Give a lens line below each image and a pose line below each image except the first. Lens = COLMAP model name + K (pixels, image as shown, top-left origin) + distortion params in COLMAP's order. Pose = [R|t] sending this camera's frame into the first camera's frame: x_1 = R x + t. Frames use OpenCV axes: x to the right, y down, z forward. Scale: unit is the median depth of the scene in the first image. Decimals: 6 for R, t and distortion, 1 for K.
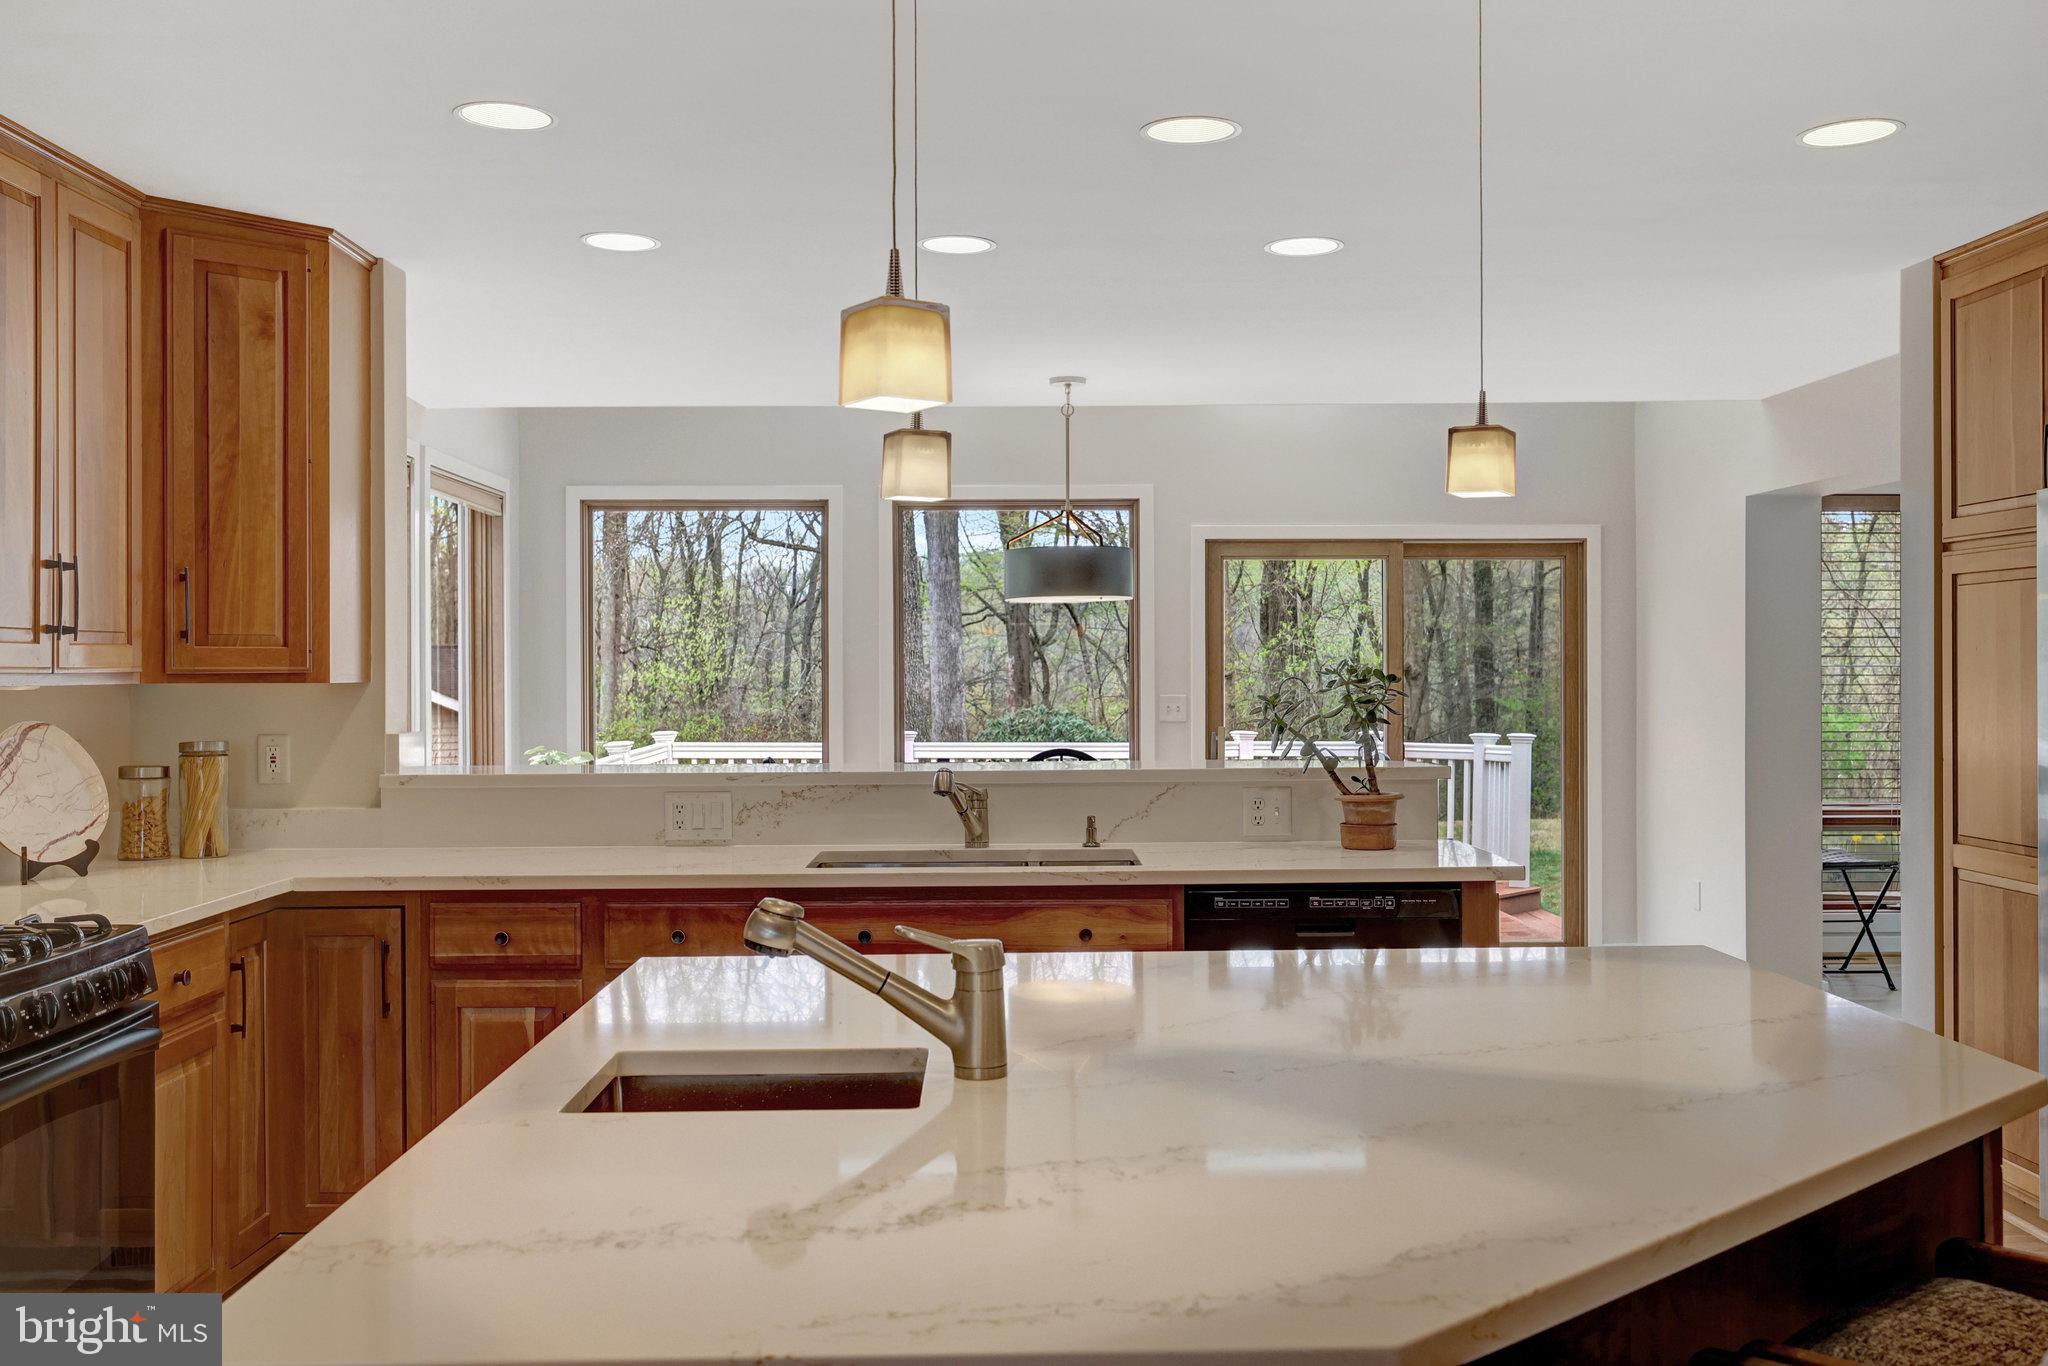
lens RADIAL K [[1986.1, 0, 1023.3], [0, 1986.1, 670.9], [0, 0, 1]] dist [0.001435, 0.000000]
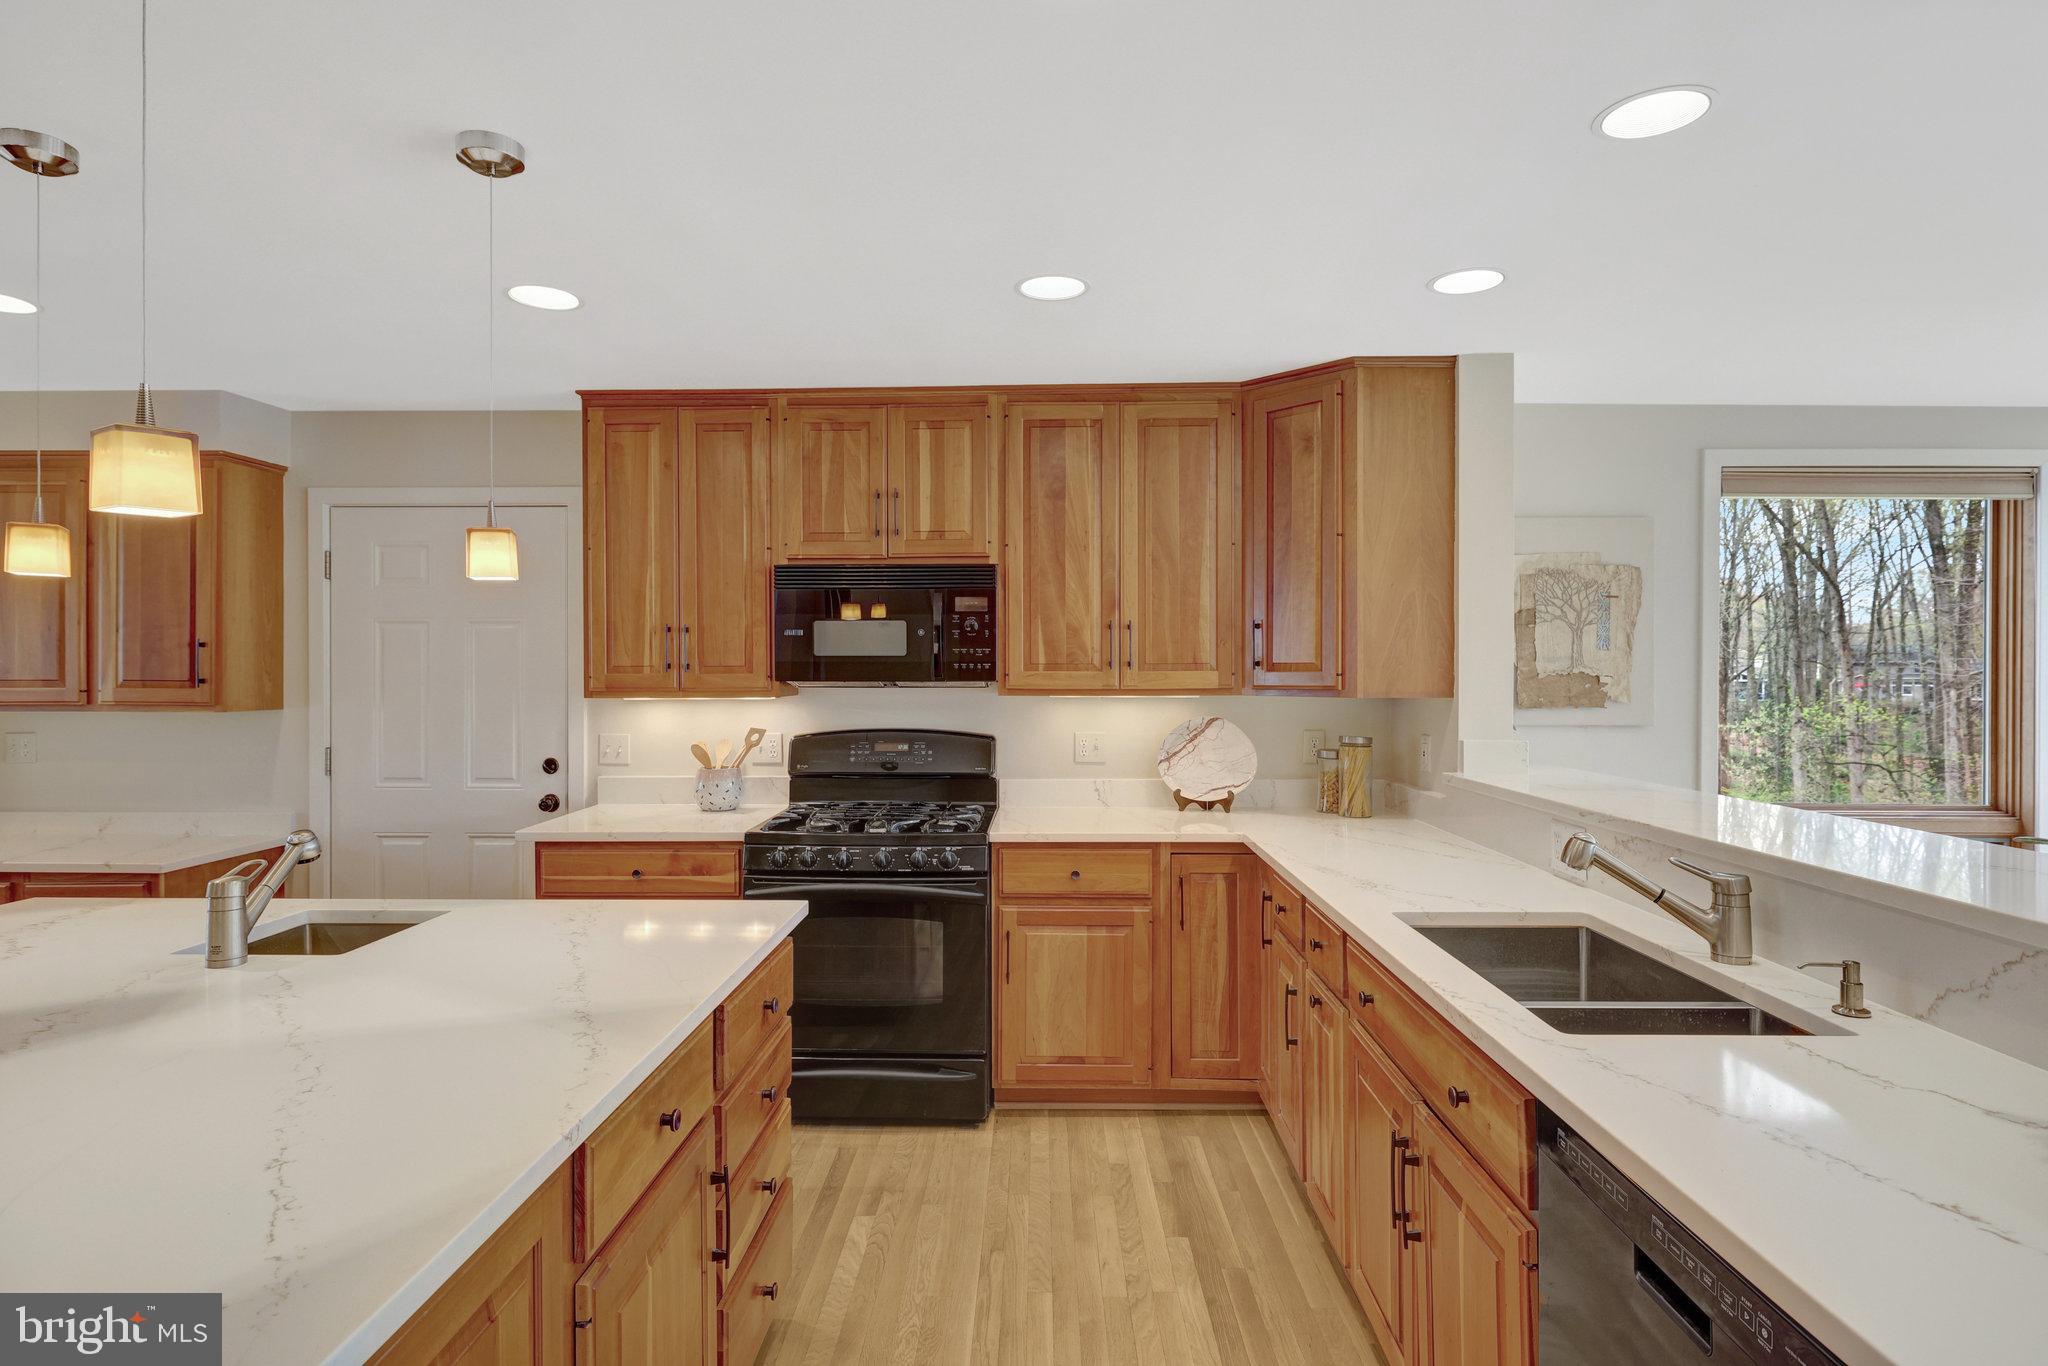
lens RADIAL K [[1081.1, 0, 1024.4], [0, 1081.1, 670.6], [0, 0, 1]] dist [0.000937, 0.000983]
pose [[-0.047852, 0.005488, -0.998839, 0.400684], [0.003717, 0.999979, 0.005316, -0.017574], [0.998848, -0.003458, -0.047872, 0.841597]]
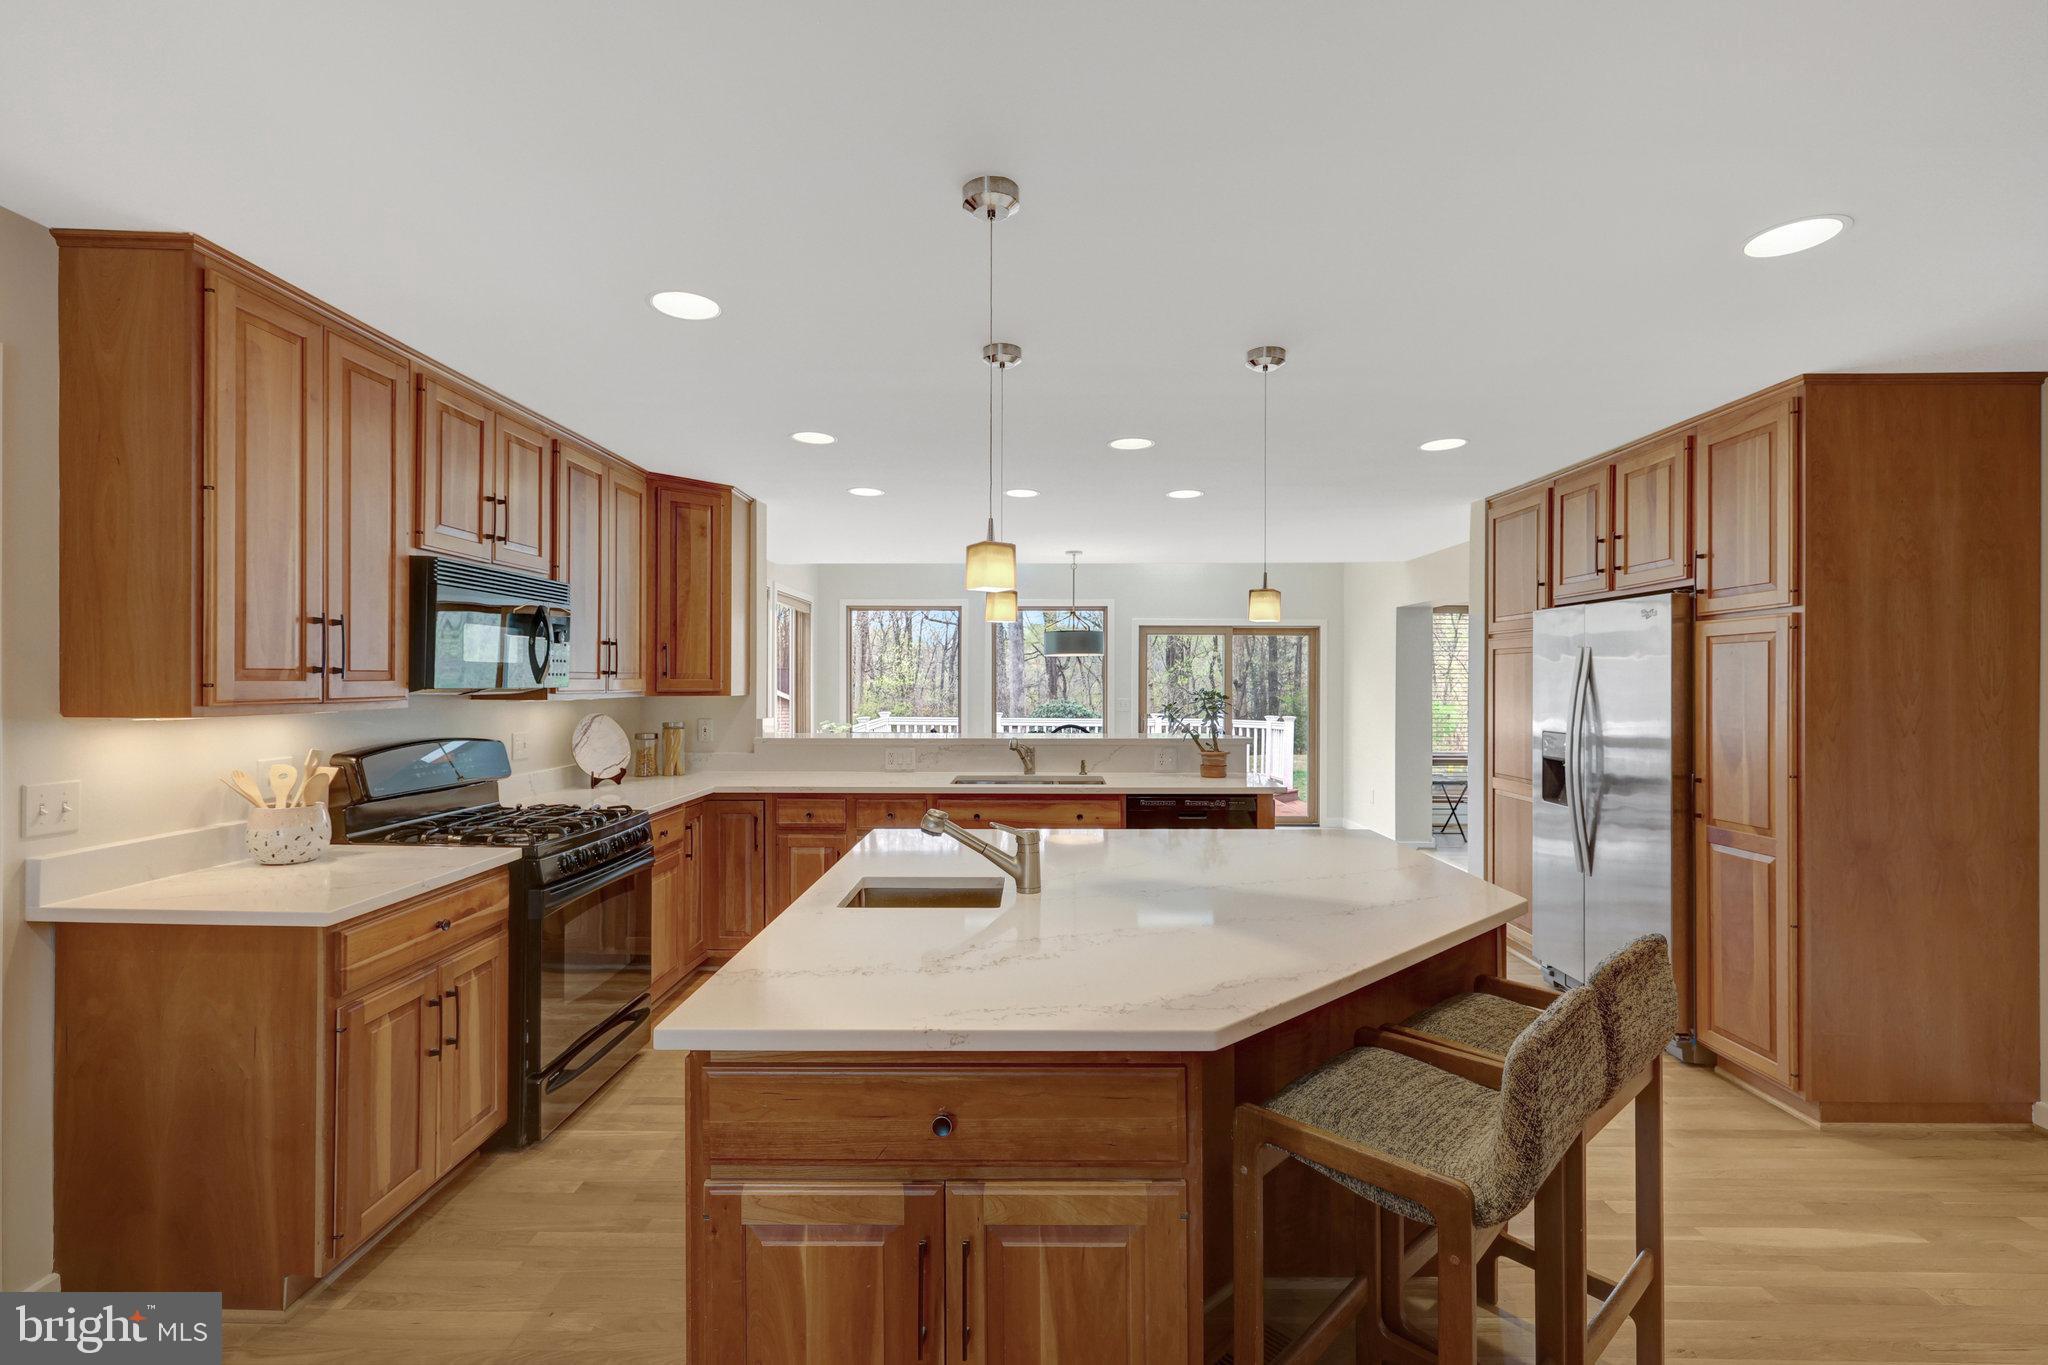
lens RADIAL K [[939.0, 0, 1021.8], [0, 939.0, 684.1], [0, 0, 1]] dist [-0.000775, 0.000181]
pose [[0.999401, 0.006358, -0.034012, 0.002267], [-0.006198, 0.999969, 0.004798, -0.013936], [0.034041, -0.004585, 0.999410, -0.012668]]
